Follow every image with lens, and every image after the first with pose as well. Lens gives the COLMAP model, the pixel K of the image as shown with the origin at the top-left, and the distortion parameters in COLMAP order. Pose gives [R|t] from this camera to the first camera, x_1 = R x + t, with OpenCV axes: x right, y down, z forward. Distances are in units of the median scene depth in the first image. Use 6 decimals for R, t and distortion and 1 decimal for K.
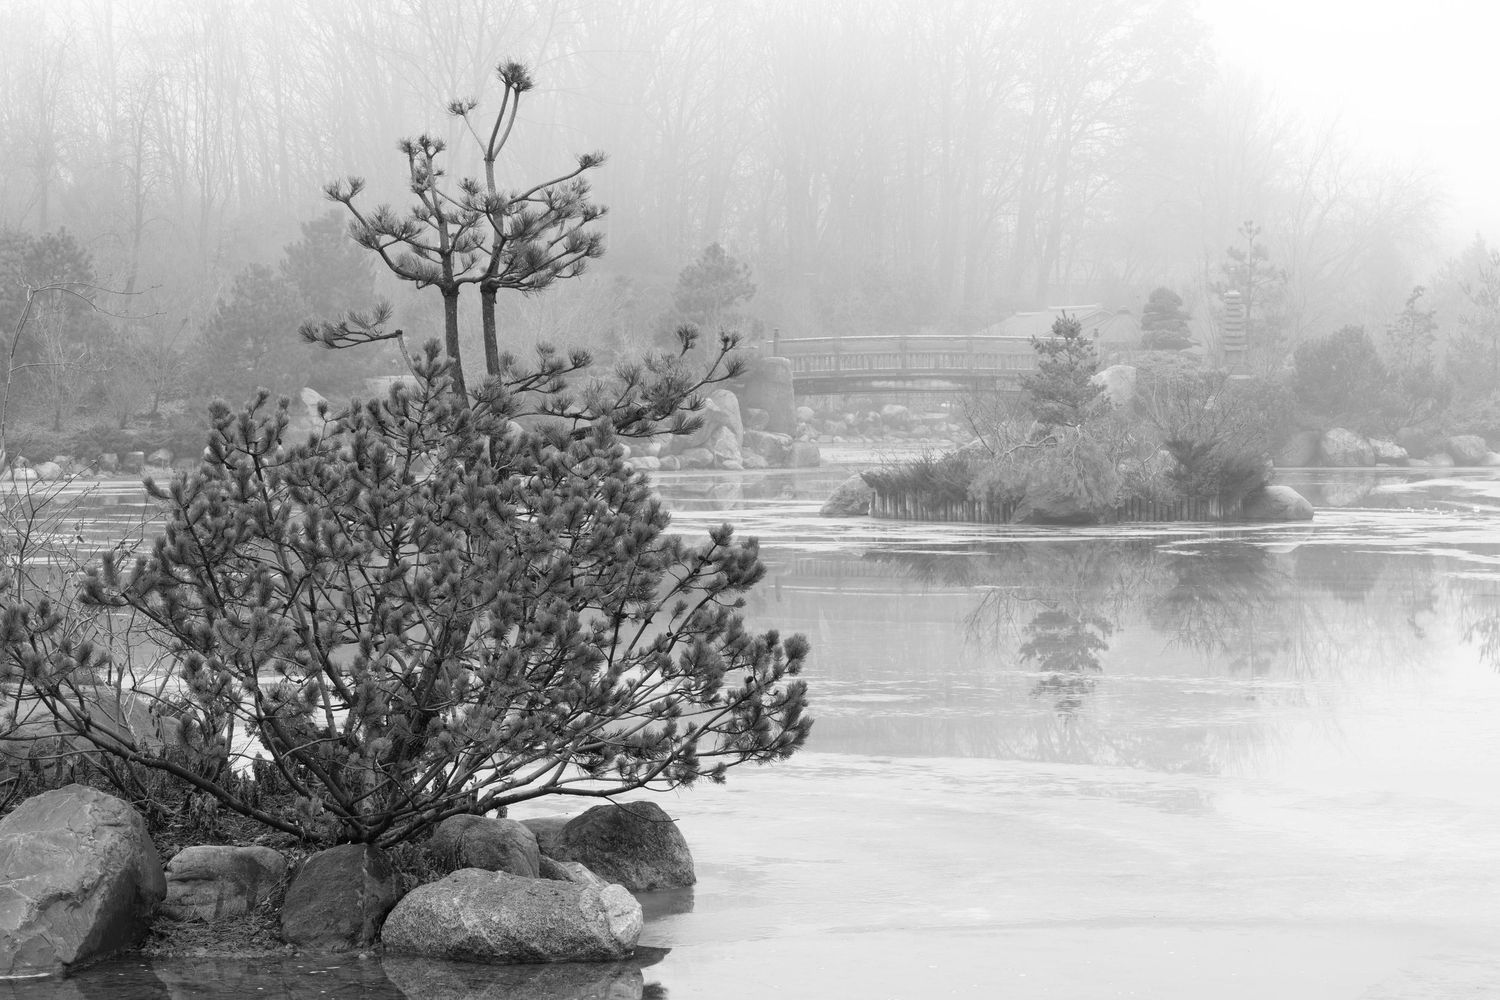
lens RADIAL K [[4158.5, 0, 749.1], [0, 4158.5, 499.4], [0, 0, 1]] dist [0.318779, 0.000000]
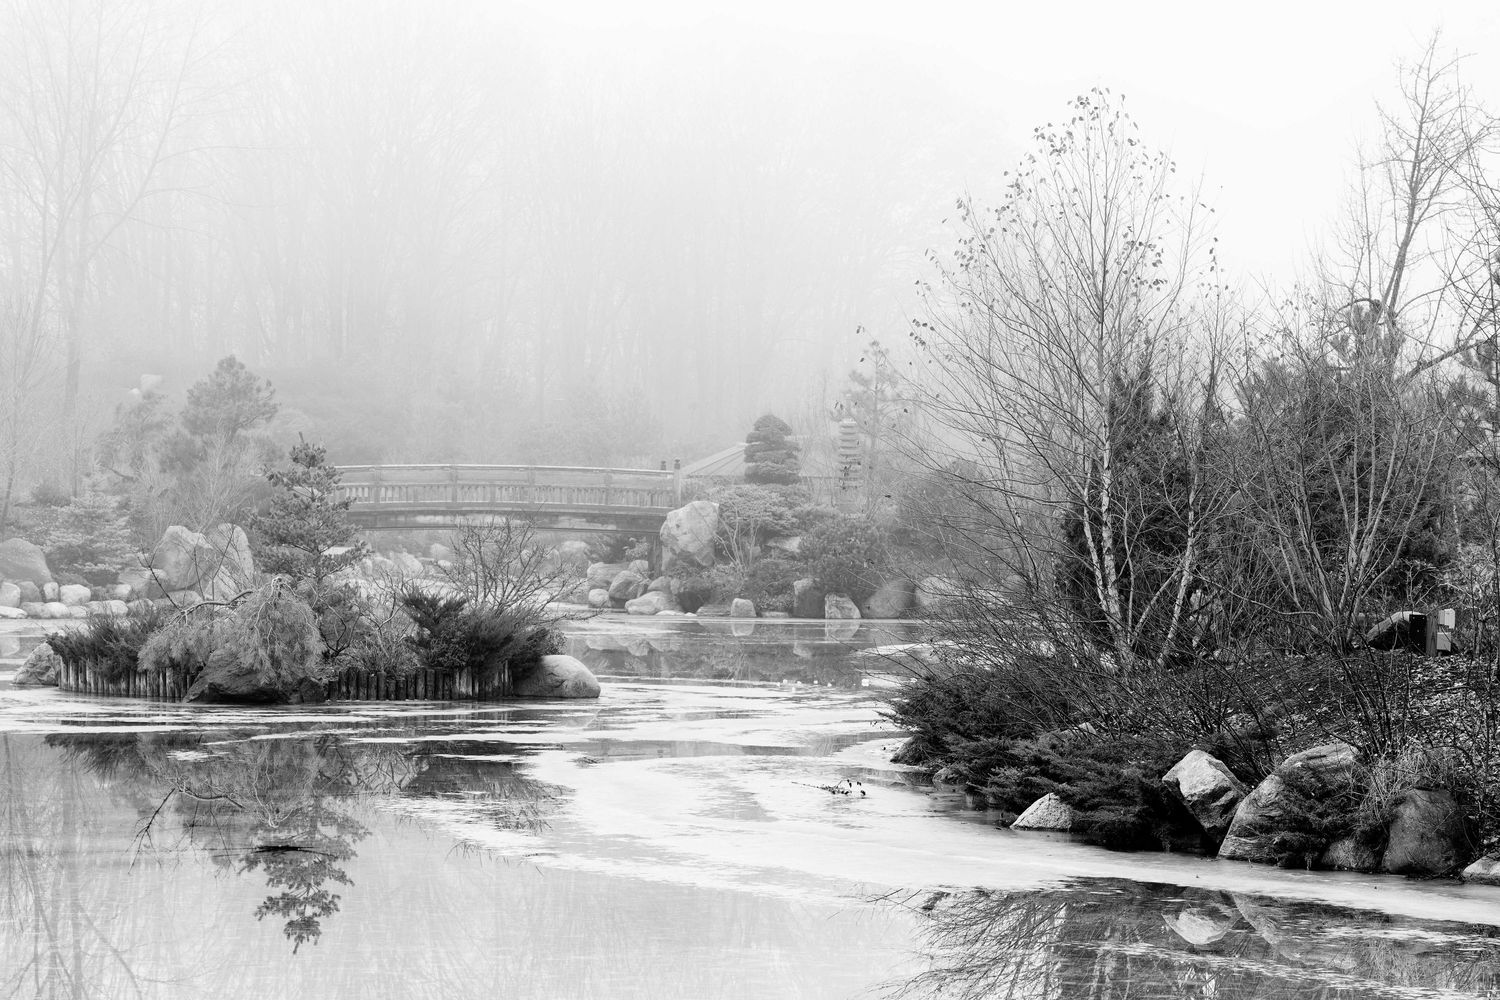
lens RADIAL K [[4158.5, 0, 750.8], [0, 4158.5, 501.3], [0, 0, 1]] dist [0.318779, 0.000000]
pose [[0.999923, 0.011288, 0.005167, 0.157210], [-0.011124, 0.999463, -0.030818, -0.008435], [-0.005512, 0.030758, 0.999512, 0.197494]]
